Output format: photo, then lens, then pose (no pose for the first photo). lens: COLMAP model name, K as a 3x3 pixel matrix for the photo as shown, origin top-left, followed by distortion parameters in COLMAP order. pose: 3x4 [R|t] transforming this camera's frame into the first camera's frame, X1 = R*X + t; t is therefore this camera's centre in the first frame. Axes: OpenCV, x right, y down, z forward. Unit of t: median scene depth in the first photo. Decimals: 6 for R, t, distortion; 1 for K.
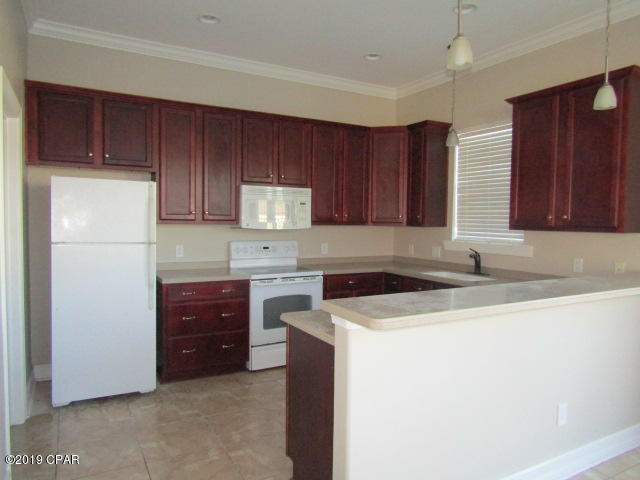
lens RADIAL K [[458.4, 0, 320.1], [0, 458.4, 239.8], [0, 0, 1]] dist [0.002075, -0.004510]
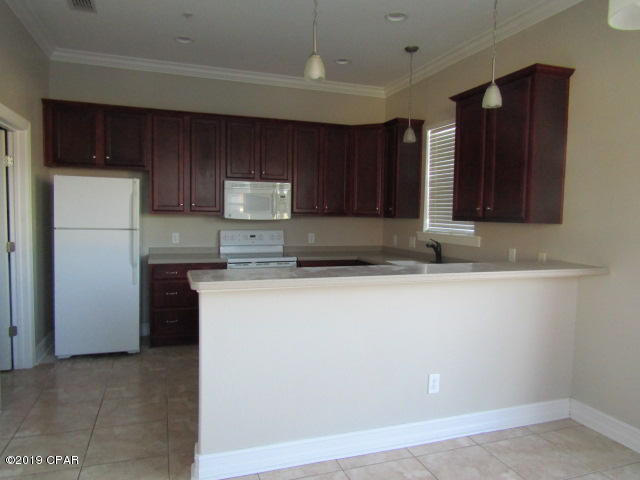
lens RADIAL K [[458.4, 0, 320.5], [0, 458.4, 239.2], [0, 0, 1]] dist [0.002075, -0.004510]
pose [[0.984752, 0.013233, -0.173461, 0.283390], [-0.011132, 0.999853, 0.013078, 0.009947], [0.173609, -0.010947, 0.984754, -0.094303]]
